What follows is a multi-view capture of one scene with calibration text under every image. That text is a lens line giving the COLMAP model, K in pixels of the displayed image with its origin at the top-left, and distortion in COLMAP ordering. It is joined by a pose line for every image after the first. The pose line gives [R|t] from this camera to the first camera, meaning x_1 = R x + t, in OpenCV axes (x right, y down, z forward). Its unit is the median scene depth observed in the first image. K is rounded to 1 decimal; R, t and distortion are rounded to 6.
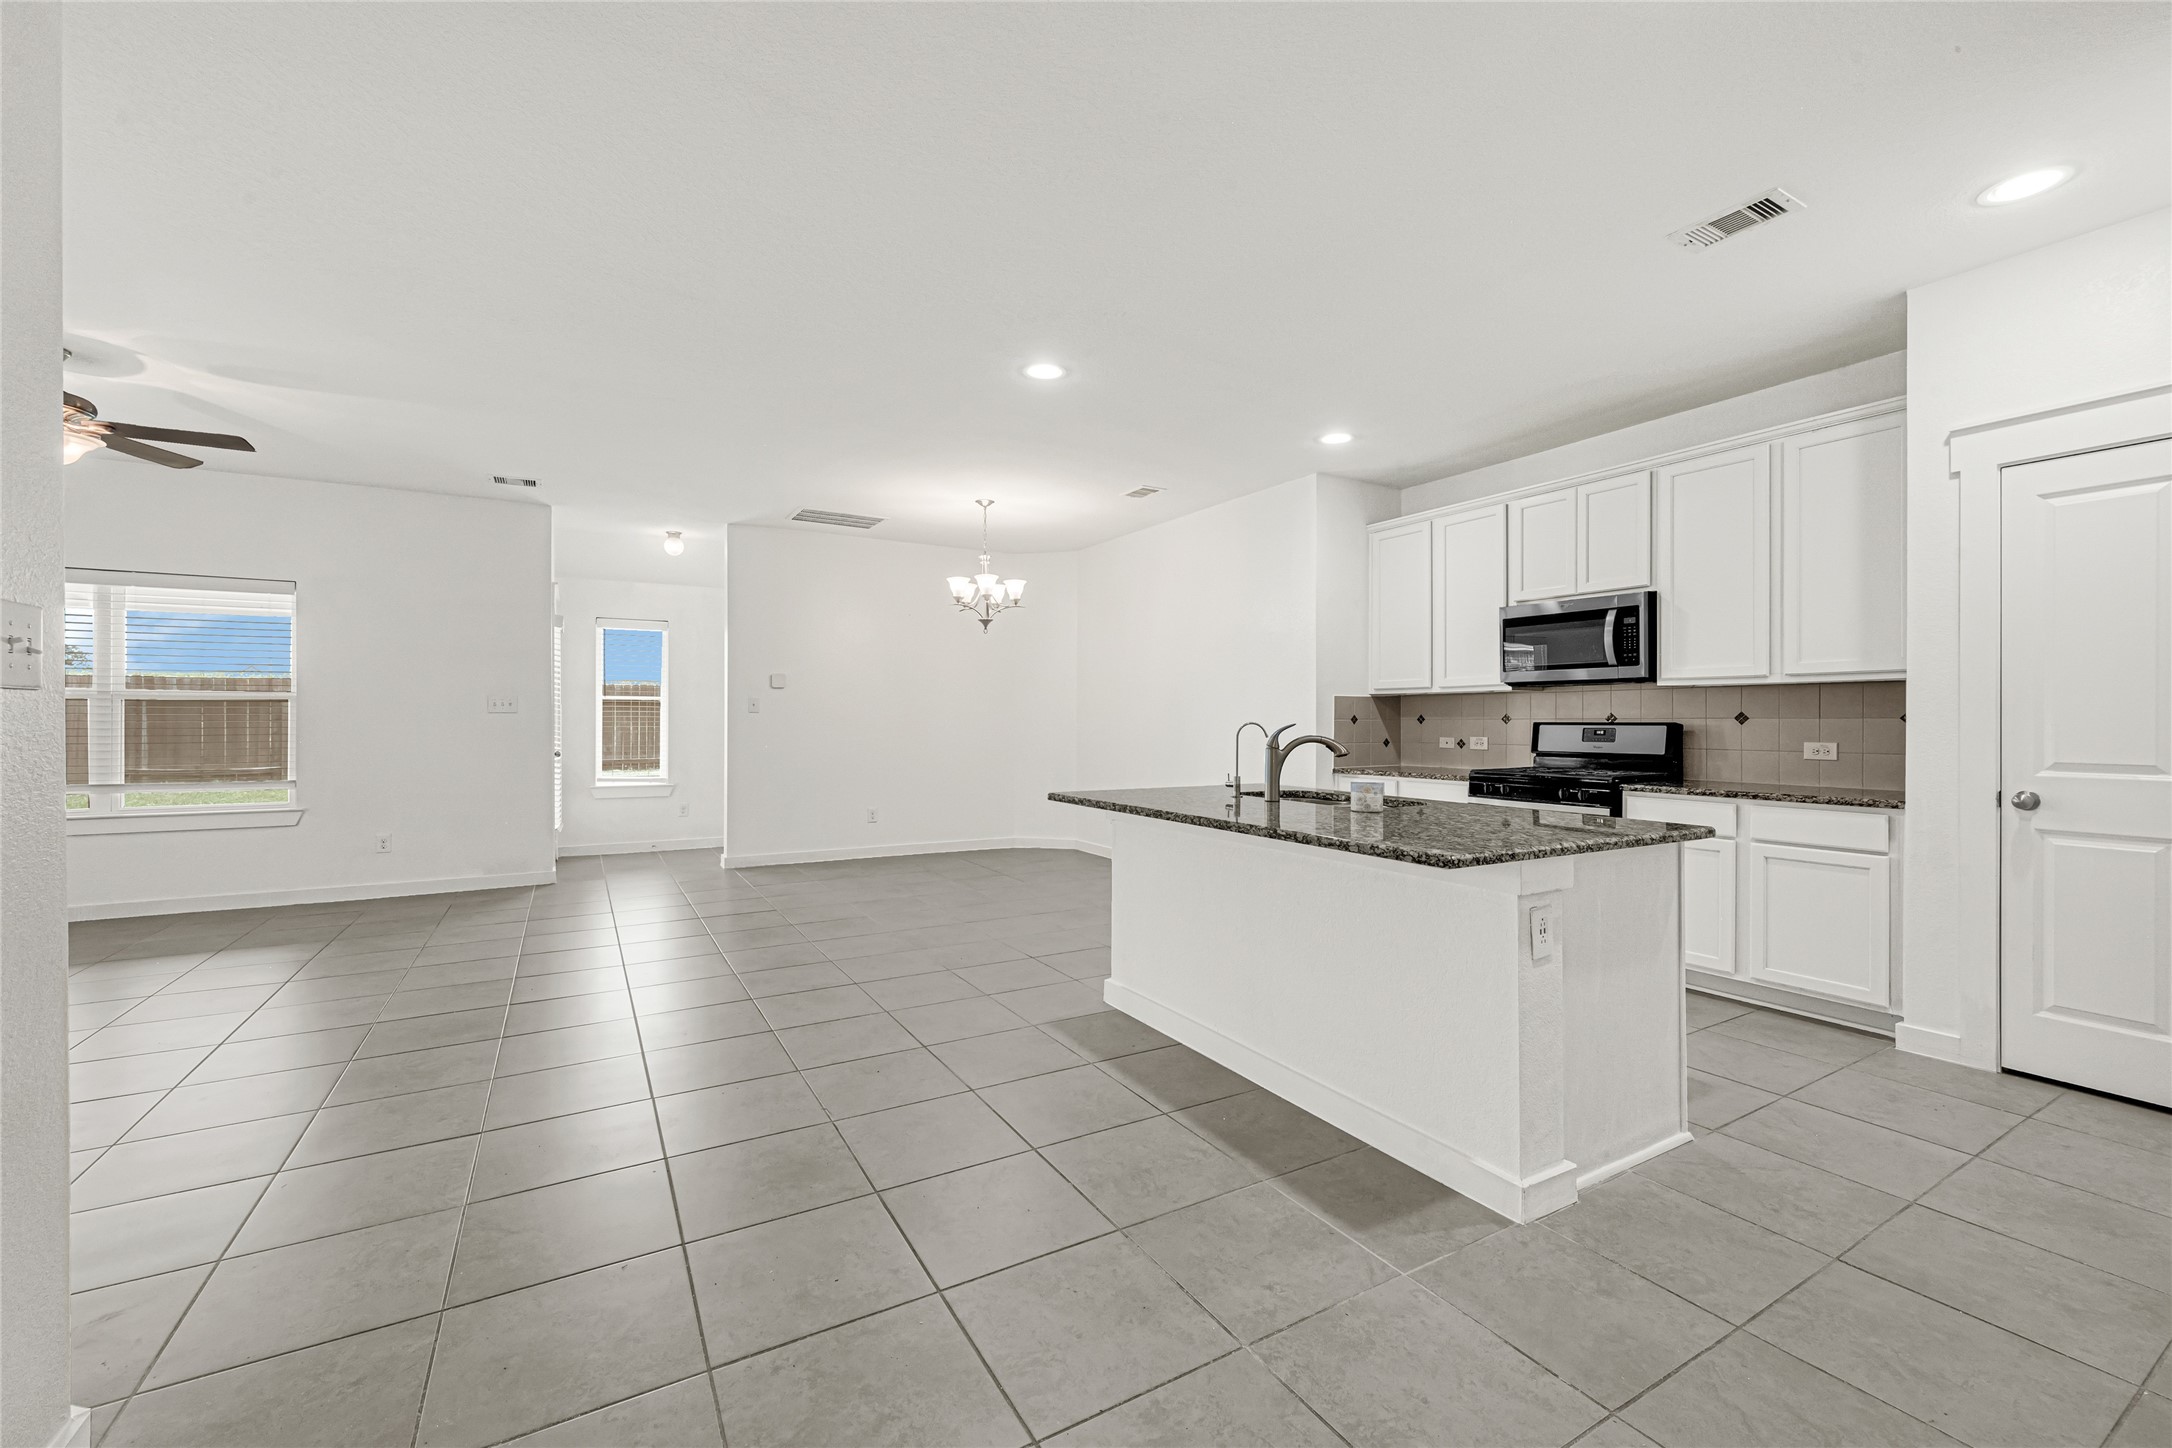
lens RADIAL K [[880.3, 0, 1092.9], [0, 880.3, 715.3], [0, 0, 1]] dist [-0.001351, 0.001045]
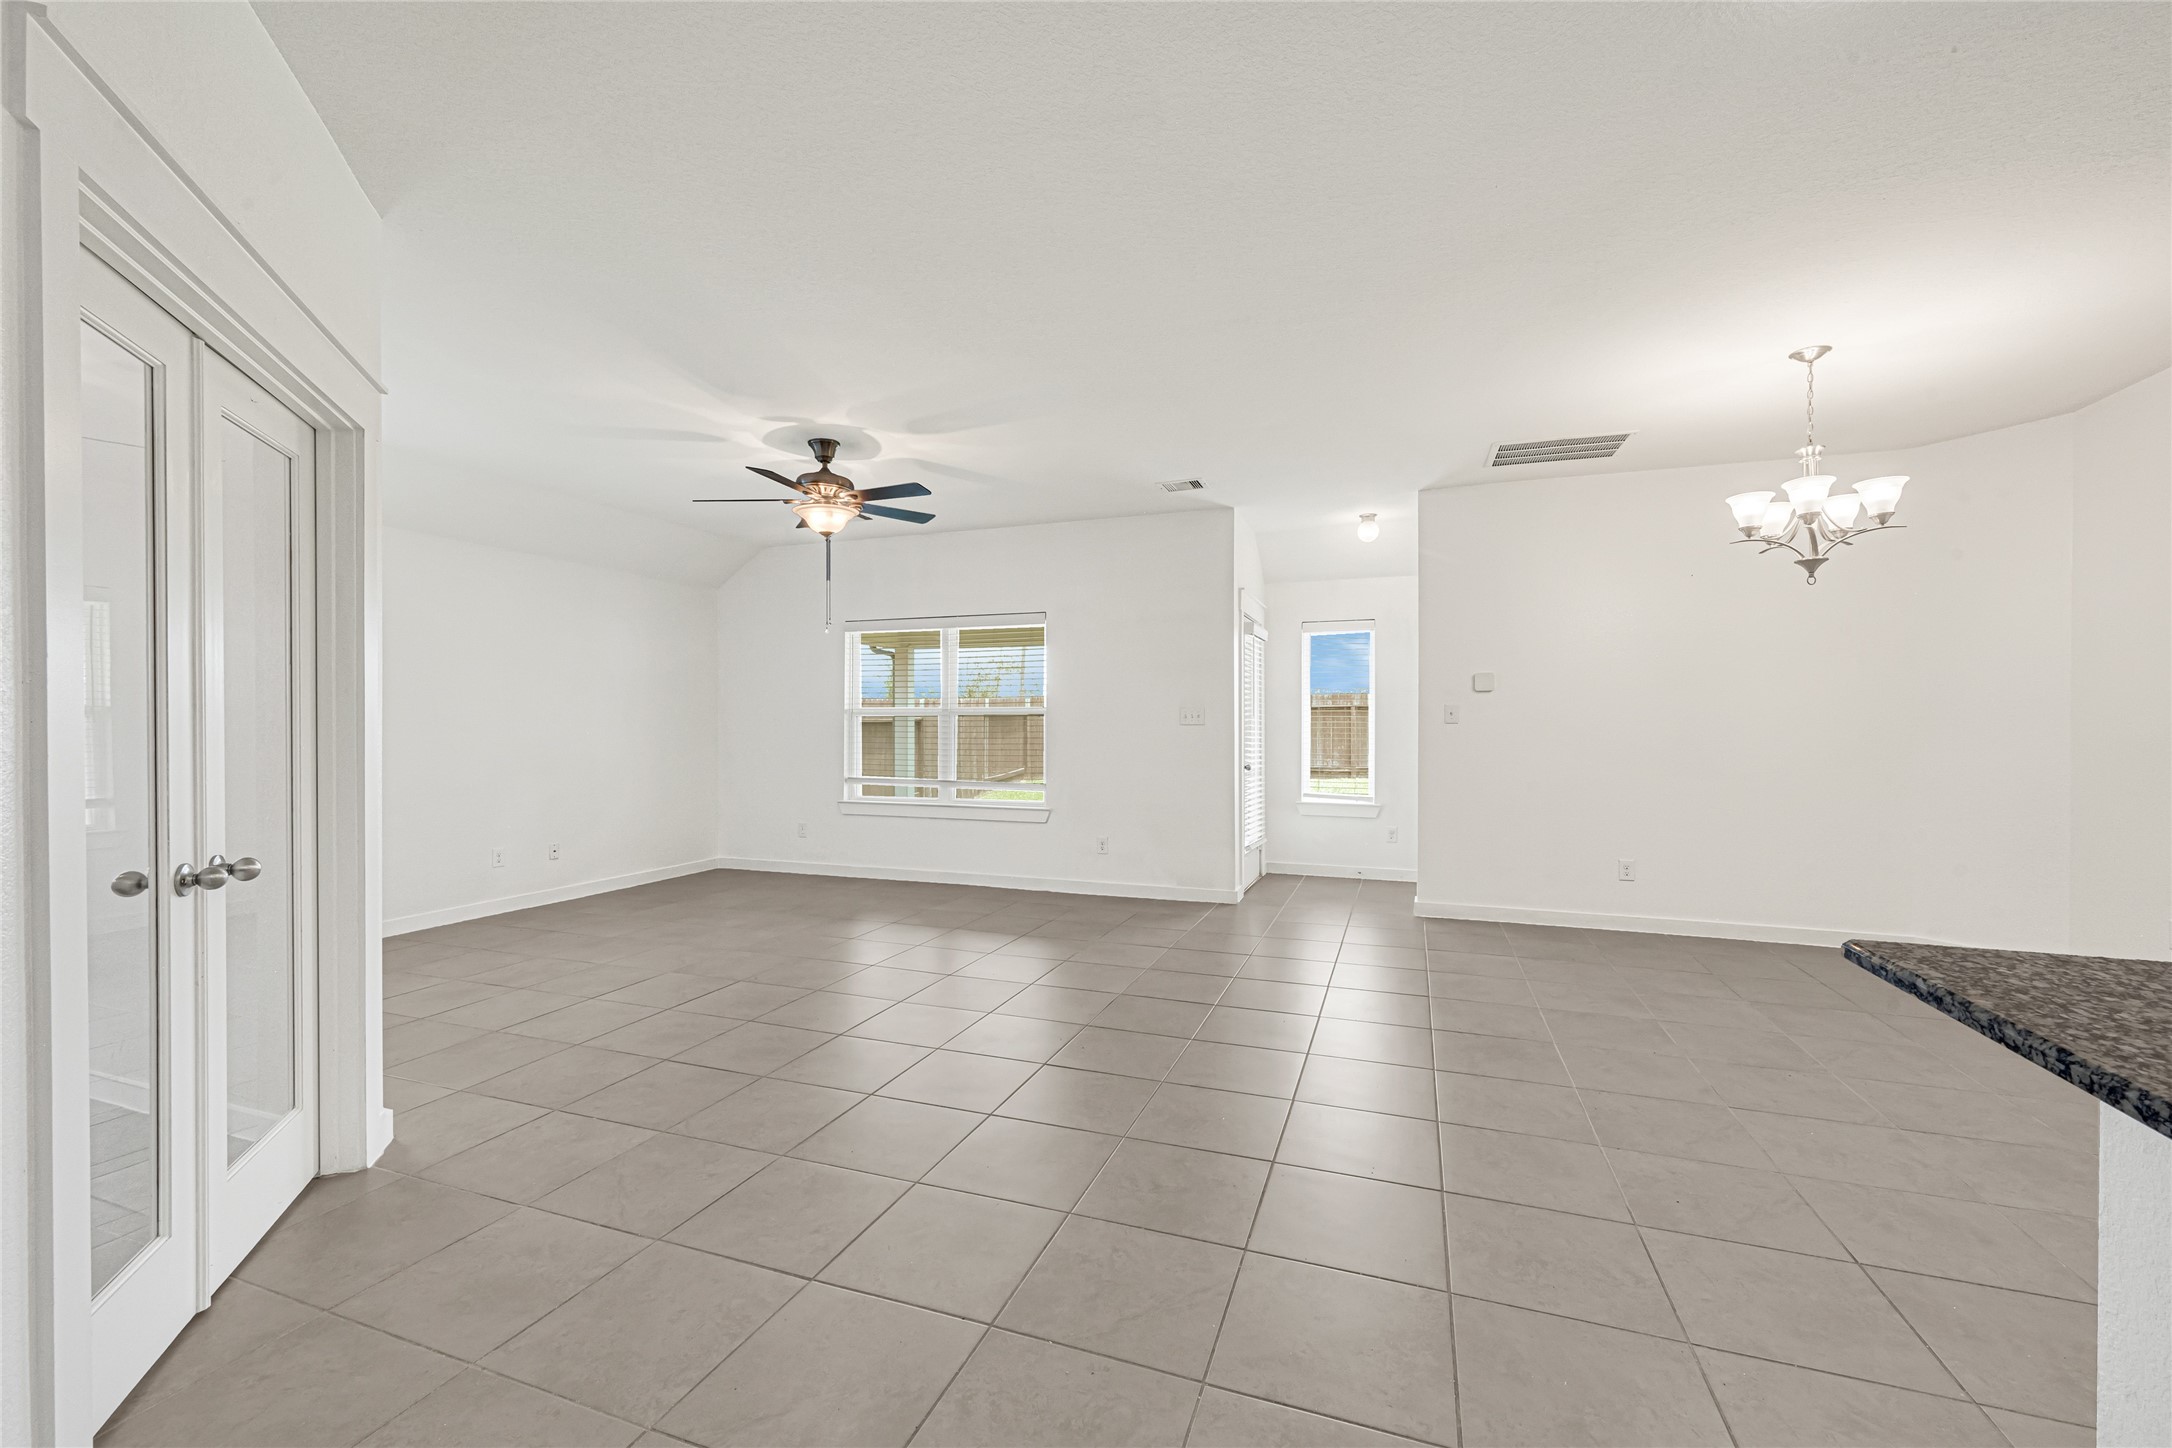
lens RADIAL K [[880.3, 0, 1090.2], [0, 880.3, 736.7], [0, 0, 1]] dist [-0.001351, 0.001045]
pose [[0.634587, 0.010229, -0.772784, 0.025063], [0.004246, 0.999851, 0.016721, -0.007251], [0.772840, -0.013892, 0.634449, 0.314973]]
